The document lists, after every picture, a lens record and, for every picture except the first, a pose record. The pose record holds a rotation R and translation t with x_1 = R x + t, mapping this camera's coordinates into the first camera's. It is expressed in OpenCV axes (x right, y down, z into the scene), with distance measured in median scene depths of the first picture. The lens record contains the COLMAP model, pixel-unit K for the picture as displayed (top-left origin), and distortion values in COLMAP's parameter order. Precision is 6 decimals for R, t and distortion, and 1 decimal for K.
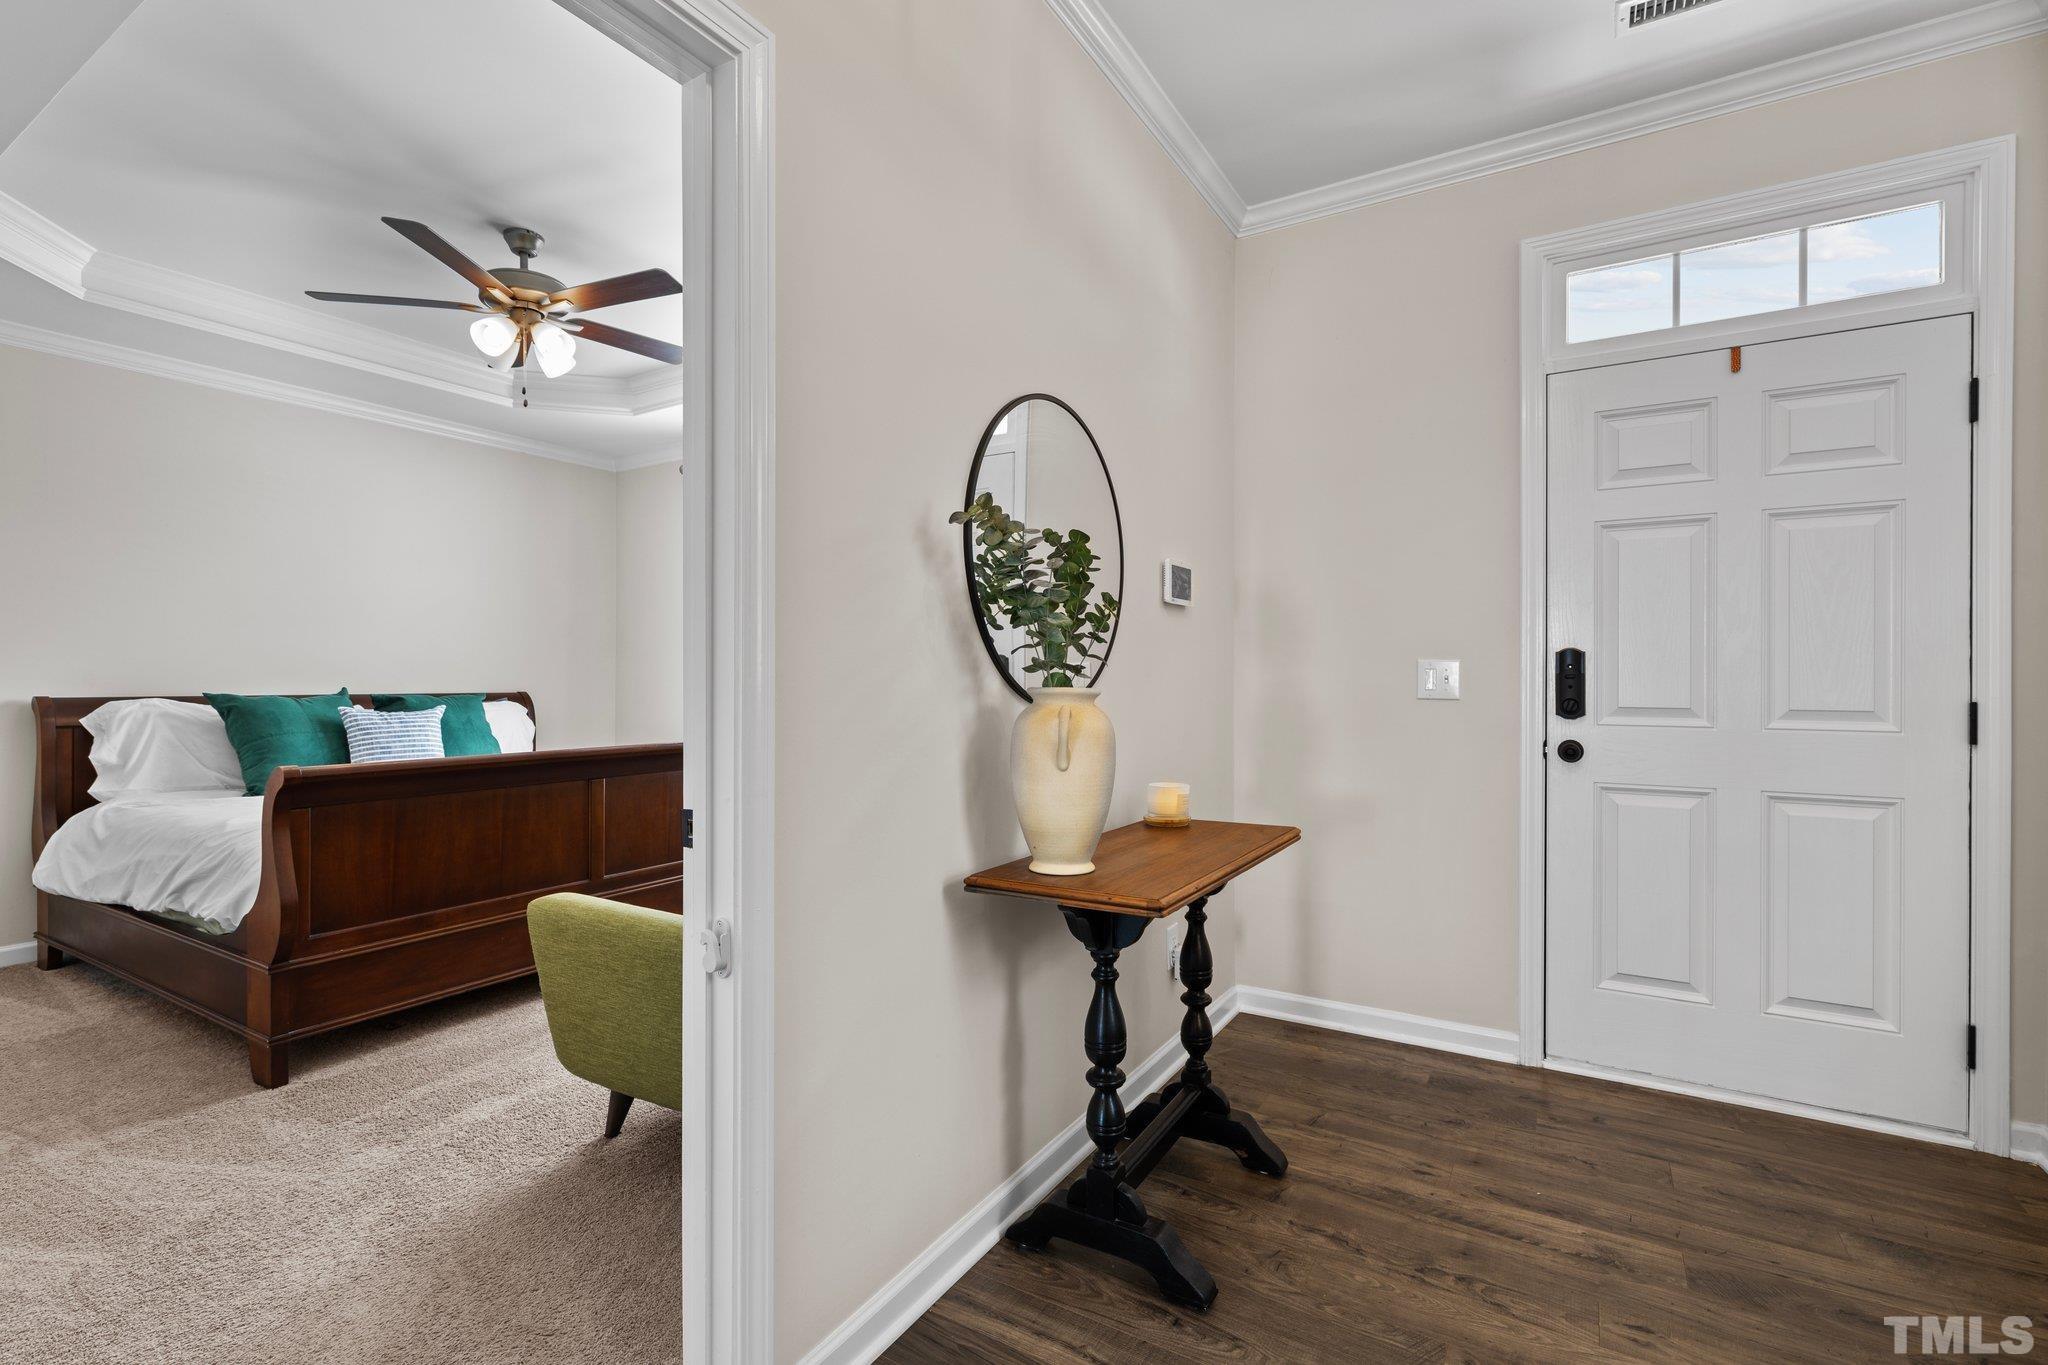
lens RADIAL K [[930.3, 0, 1022.5], [0, 930.3, 686.9], [0, 0, 1]] dist [-0.001854, 0.000522]
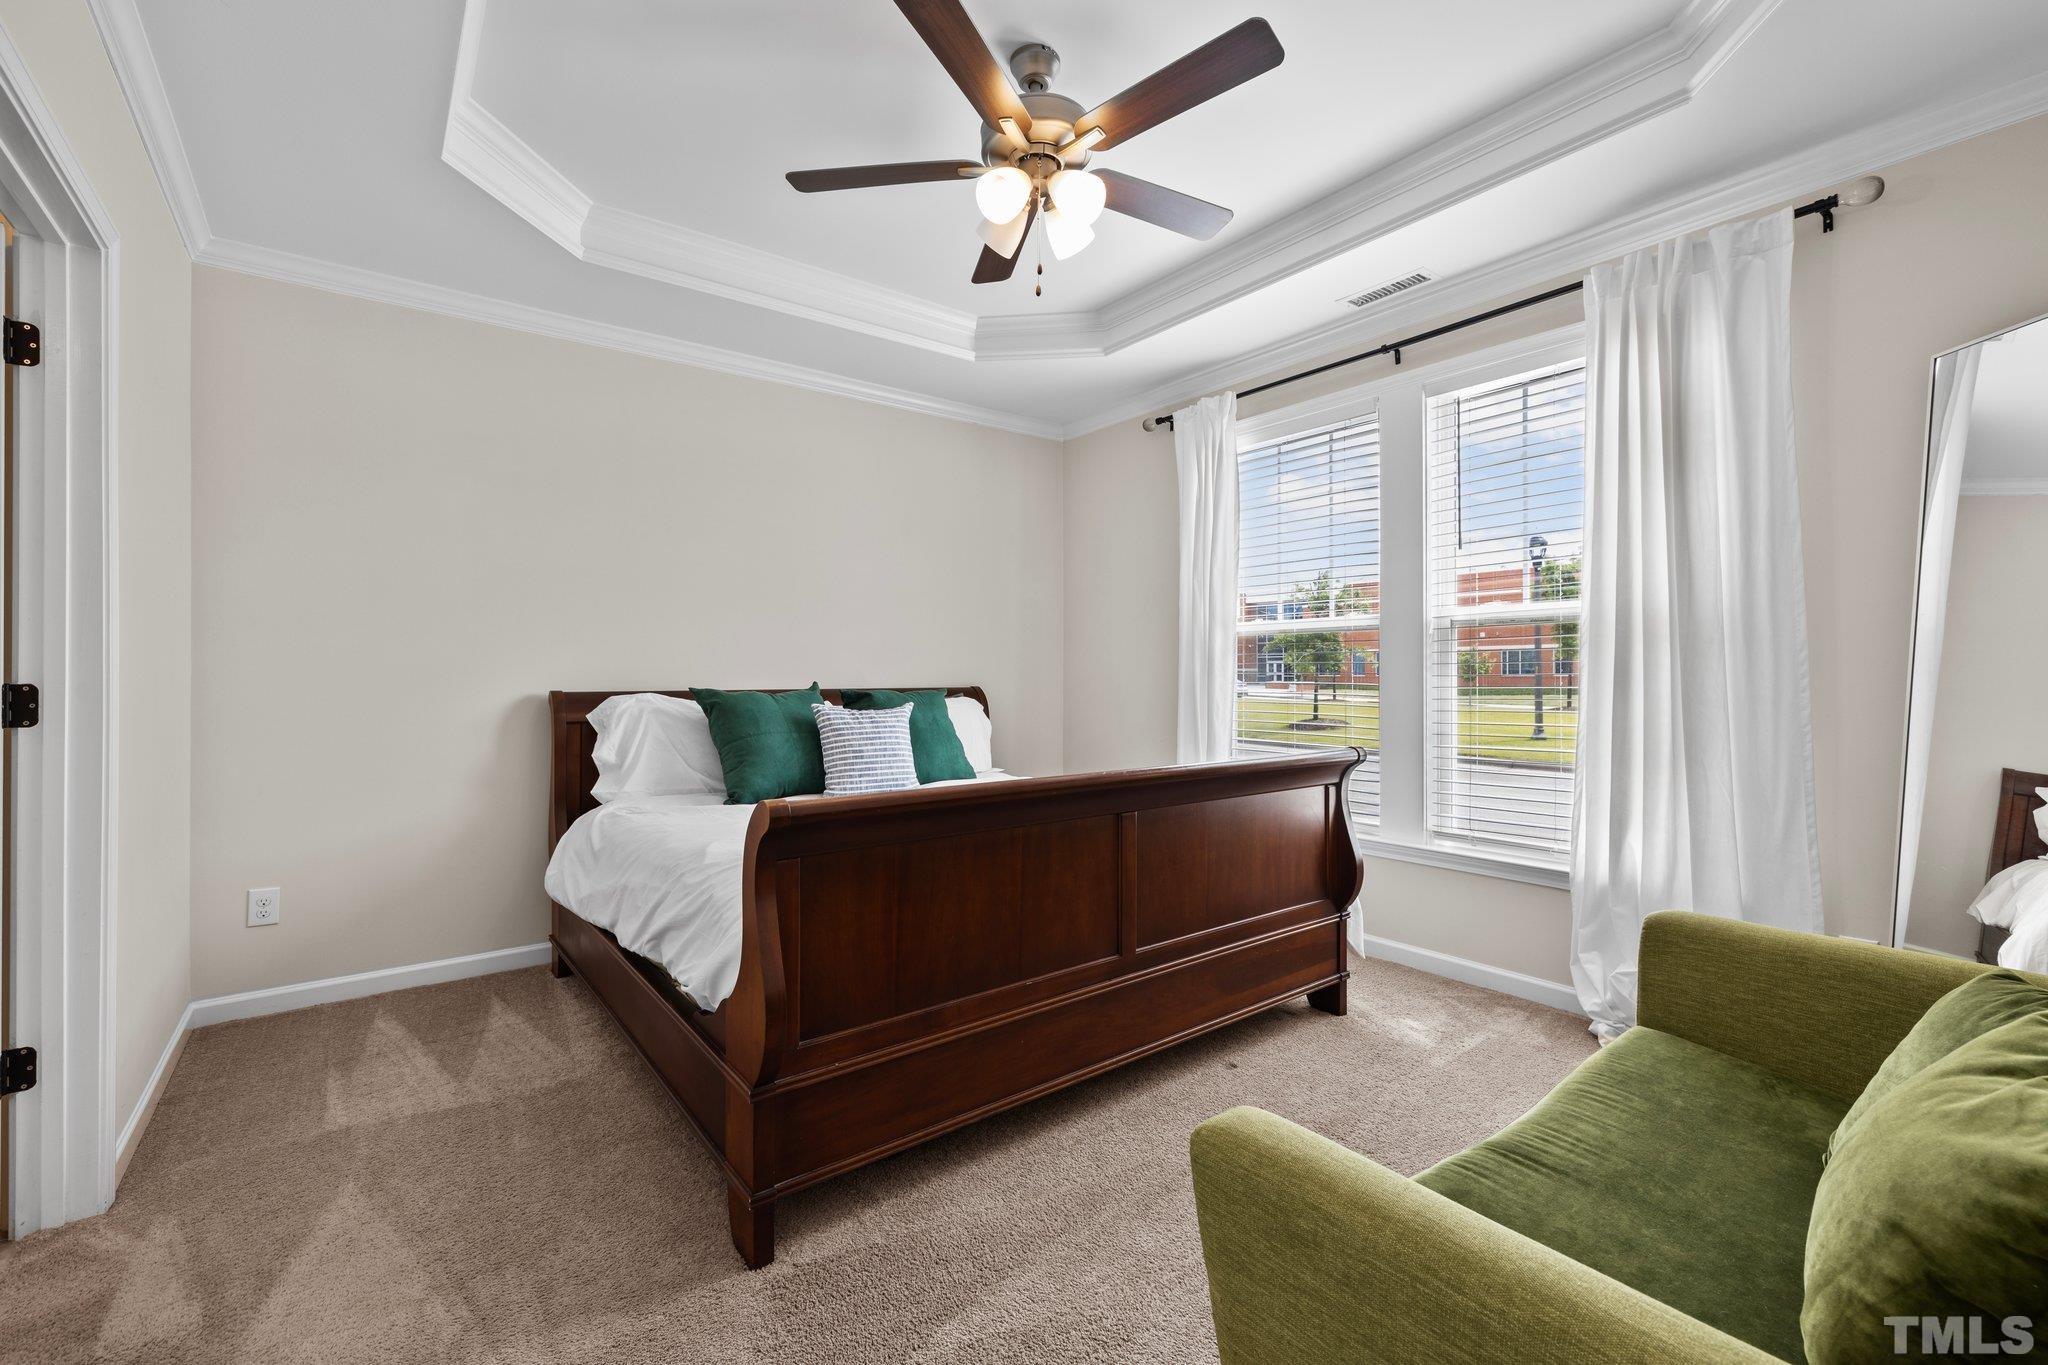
lens RADIAL K [[875.5, 0, 1026.9], [0, 875.5, 683.5], [0, 0, 1]] dist [0.001067, 0.000041]
pose [[0.932695, 0.002563, -0.360657, -0.274060], [-0.000839, 0.999987, 0.004937, -0.002380], [0.360665, -0.004302, 0.932685, 0.332593]]
